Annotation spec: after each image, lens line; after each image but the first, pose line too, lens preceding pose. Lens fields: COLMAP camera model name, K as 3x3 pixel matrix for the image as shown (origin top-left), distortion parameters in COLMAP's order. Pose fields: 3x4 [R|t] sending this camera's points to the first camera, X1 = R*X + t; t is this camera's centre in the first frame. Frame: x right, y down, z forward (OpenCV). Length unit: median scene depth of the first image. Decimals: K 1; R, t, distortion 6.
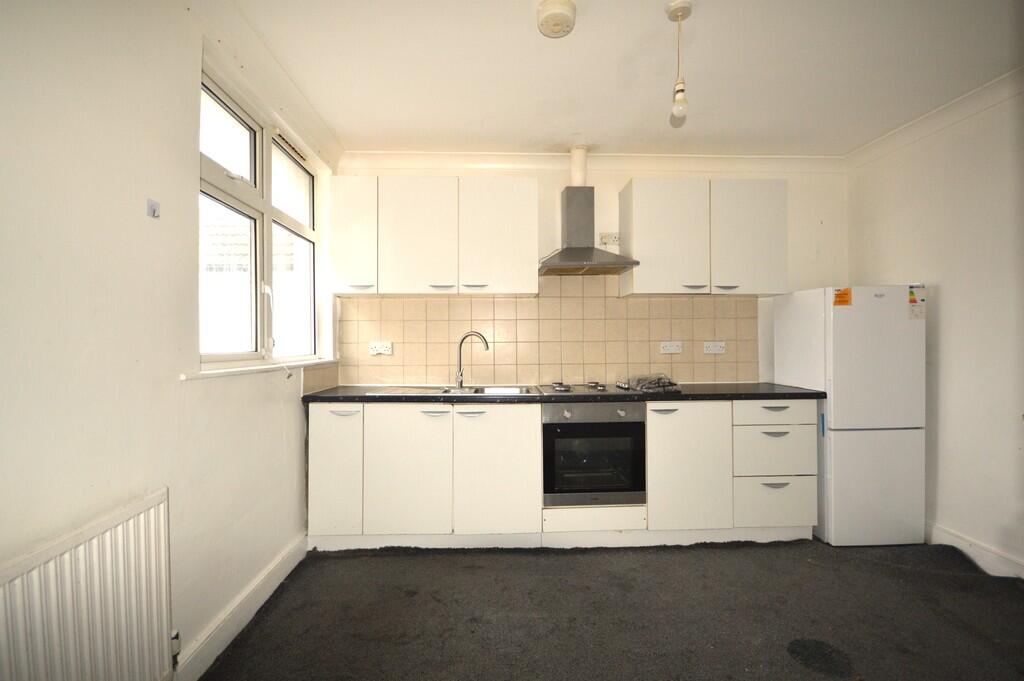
lens RADIAL K [[453.0, 0, 512.0], [0, 453.0, 340.5], [0, 0, 1]] dist [0.011477, -0.013156]
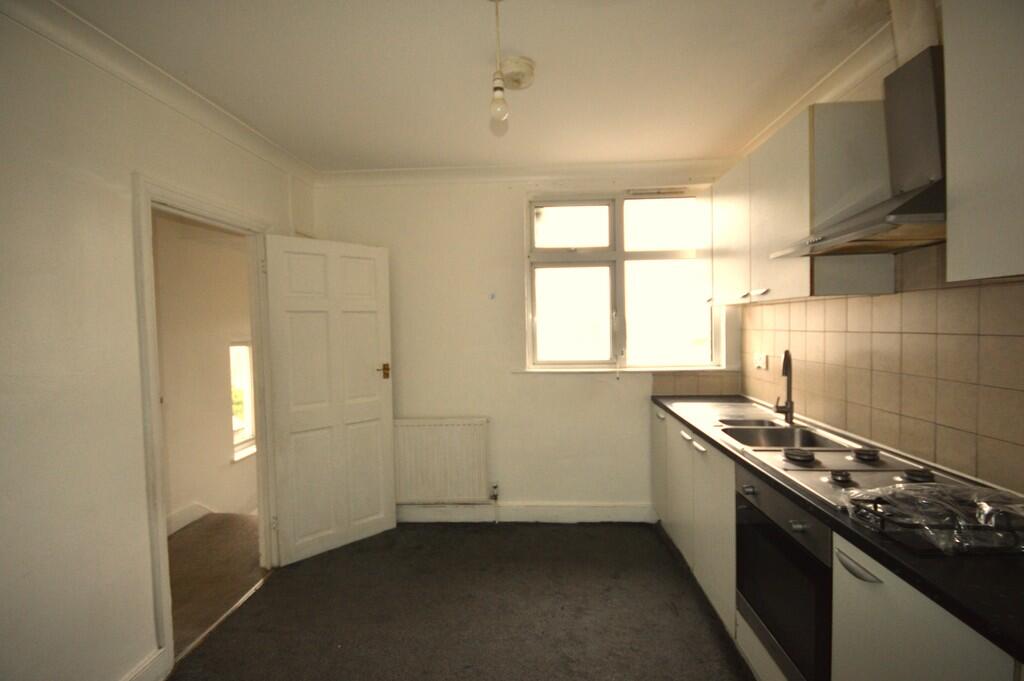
lens RADIAL K [[453.0, 0, 512.0], [0, 453.0, 340.5], [0, 0, 1]] dist [0.011477, -0.013156]
pose [[-0.104780, 0.042553, -0.993585, 0.800967], [0.022415, 0.998931, 0.040418, -0.086050], [0.994243, -0.018037, -0.105622, 0.739499]]
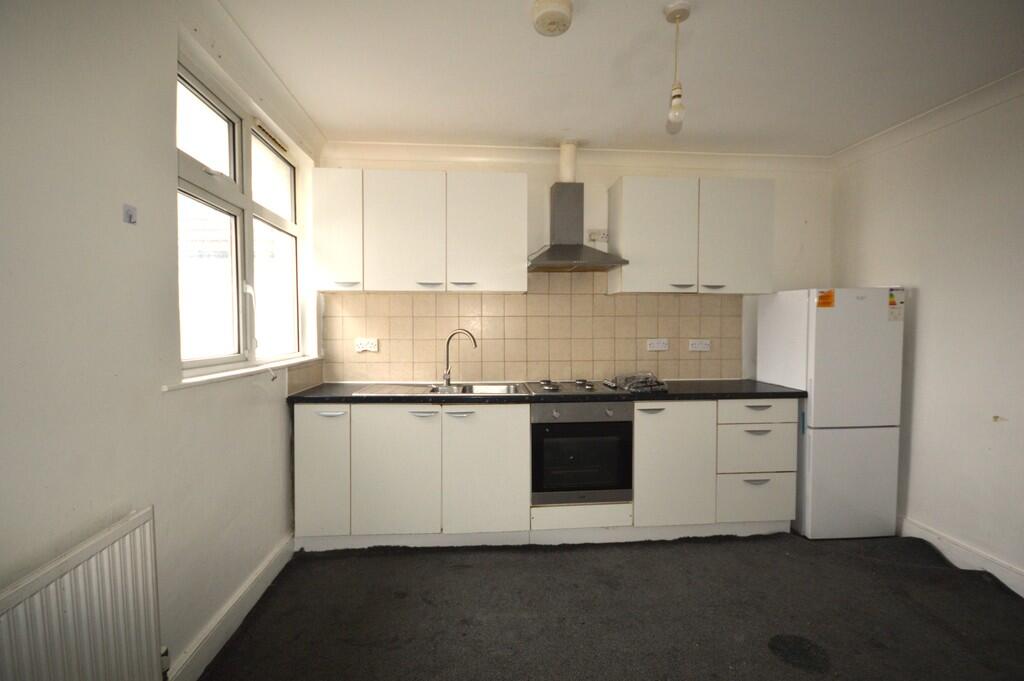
lens RADIAL K [[453.0, 0, 512.0], [0, 453.0, 340.5], [0, 0, 1]] dist [0.011477, -0.013156]
pose [[0.999161, 0.003353, 0.040807, -0.017230], [-0.004845, 0.999321, 0.036525, -0.036462], [-0.040657, -0.036692, 0.998499, 0.007080]]
